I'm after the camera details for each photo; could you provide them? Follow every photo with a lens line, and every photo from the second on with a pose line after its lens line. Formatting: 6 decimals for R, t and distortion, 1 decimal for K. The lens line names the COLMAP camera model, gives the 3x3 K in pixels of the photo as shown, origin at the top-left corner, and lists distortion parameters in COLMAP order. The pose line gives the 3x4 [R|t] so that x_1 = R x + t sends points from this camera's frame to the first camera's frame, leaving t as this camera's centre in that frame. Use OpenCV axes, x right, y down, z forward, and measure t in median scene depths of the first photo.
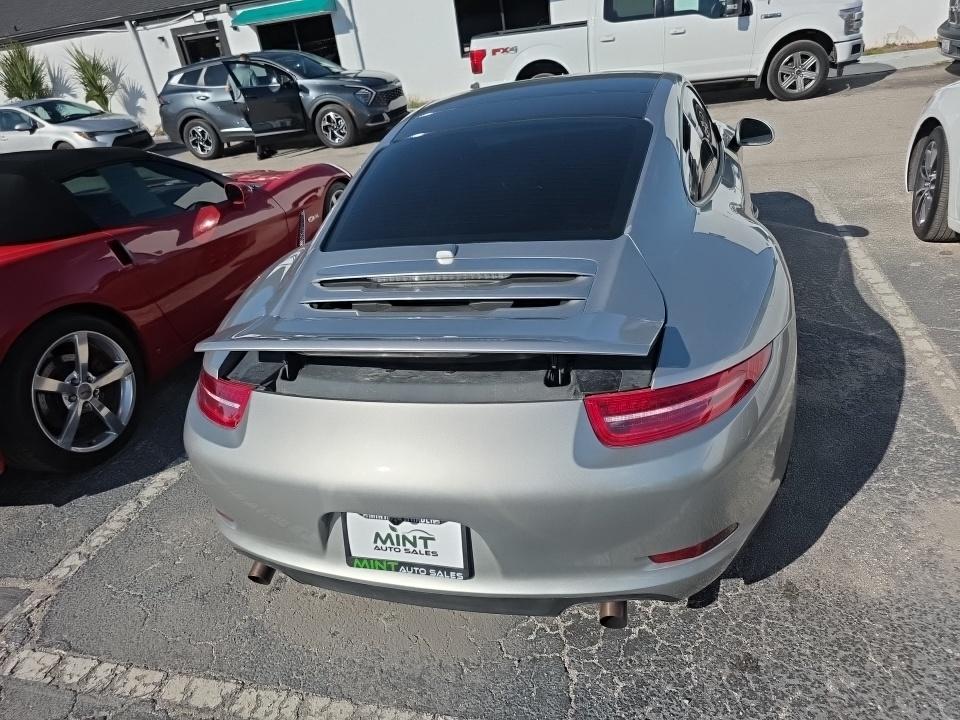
lens RADIAL K [[639.8, 0, 485.4], [0, 639.8, 354.3], [0, 0, 1]] dist [0.028675, -0.027624]
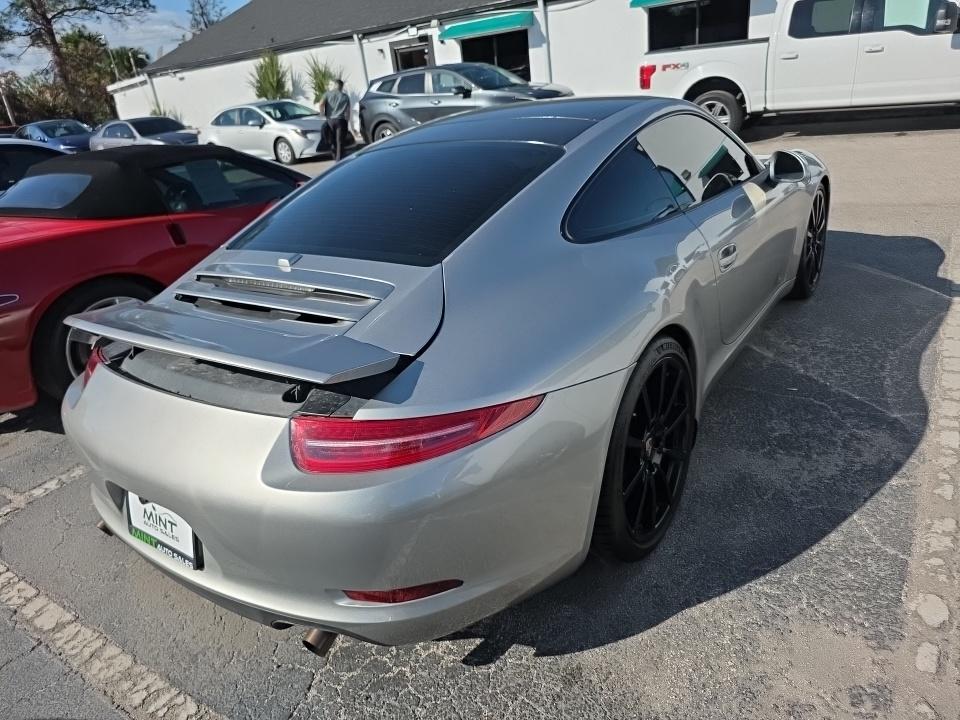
lens RADIAL K [[639.8, 0, 489.4], [0, 639.8, 343.2], [0, 0, 1]] dist [0.028675, -0.027624]
pose [[0.948131, 0.141247, -0.284776, 0.433654], [-0.149671, 0.988704, -0.007923, -0.051098], [0.280440, 0.050135, 0.958561, 0.068451]]
